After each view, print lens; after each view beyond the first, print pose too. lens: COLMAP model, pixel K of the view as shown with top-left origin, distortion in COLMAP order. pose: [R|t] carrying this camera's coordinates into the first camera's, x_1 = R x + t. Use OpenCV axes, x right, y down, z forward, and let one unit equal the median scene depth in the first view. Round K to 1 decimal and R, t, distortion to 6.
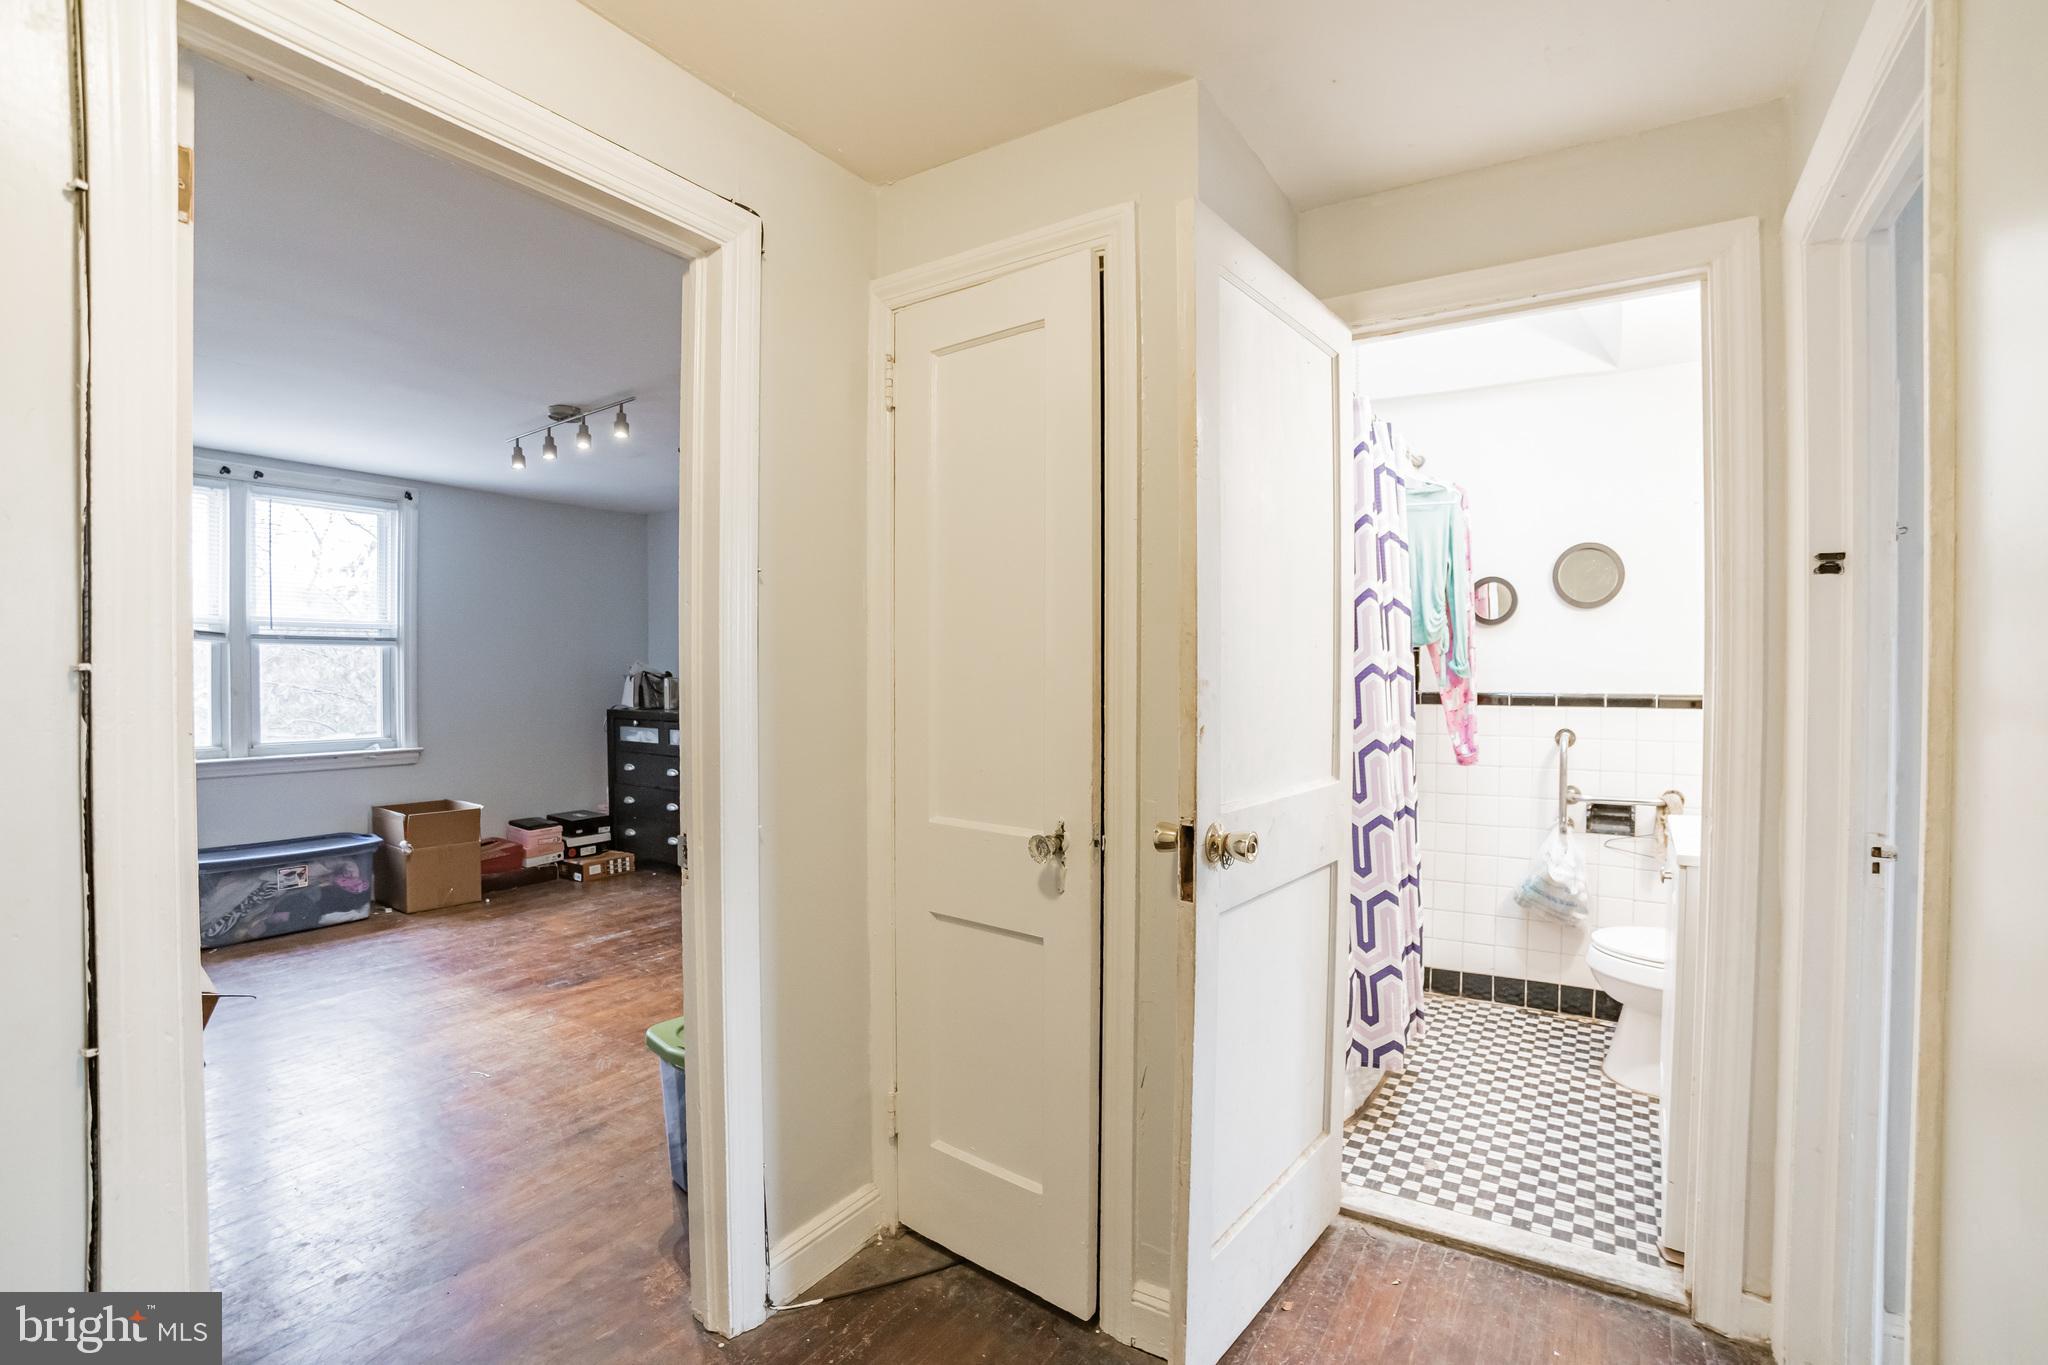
lens RADIAL K [[937.4, 0, 1024.0], [0, 937.4, 682.5], [0, 0, 1]] dist [-0.089434, 0.030853]
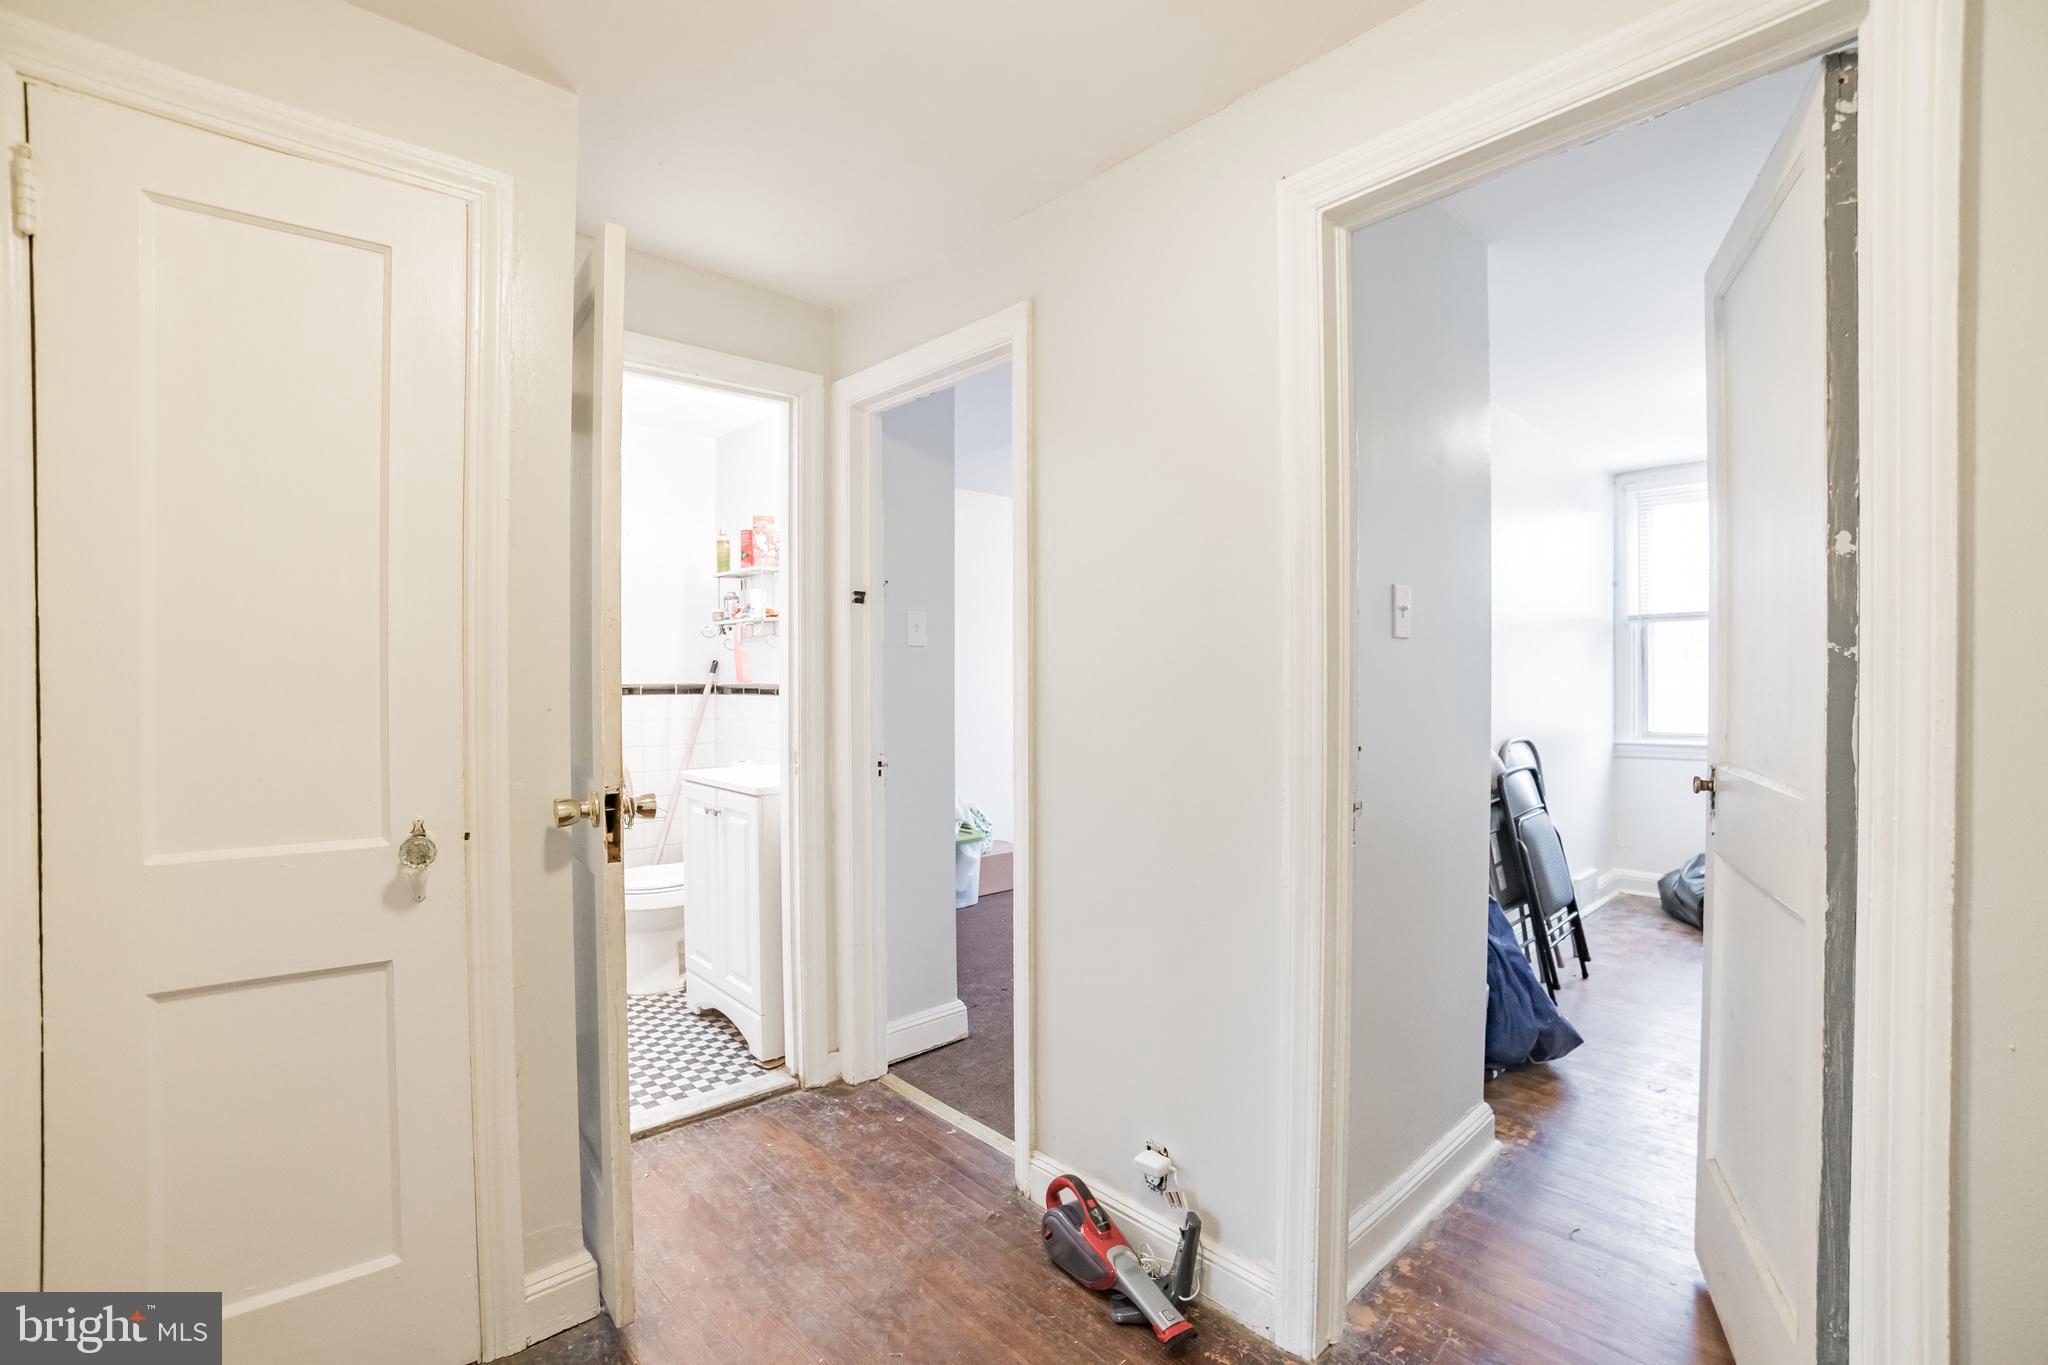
lens RADIAL K [[937.4, 0, 1024.0], [0, 937.4, 682.5], [0, 0, 1]] dist [-0.089434, 0.030853]
pose [[0.247749, -0.008508, 0.968787, -0.285718], [0.015785, 0.999864, 0.004744, 0.009547], [-0.968696, 0.014117, 0.247850, 0.097312]]
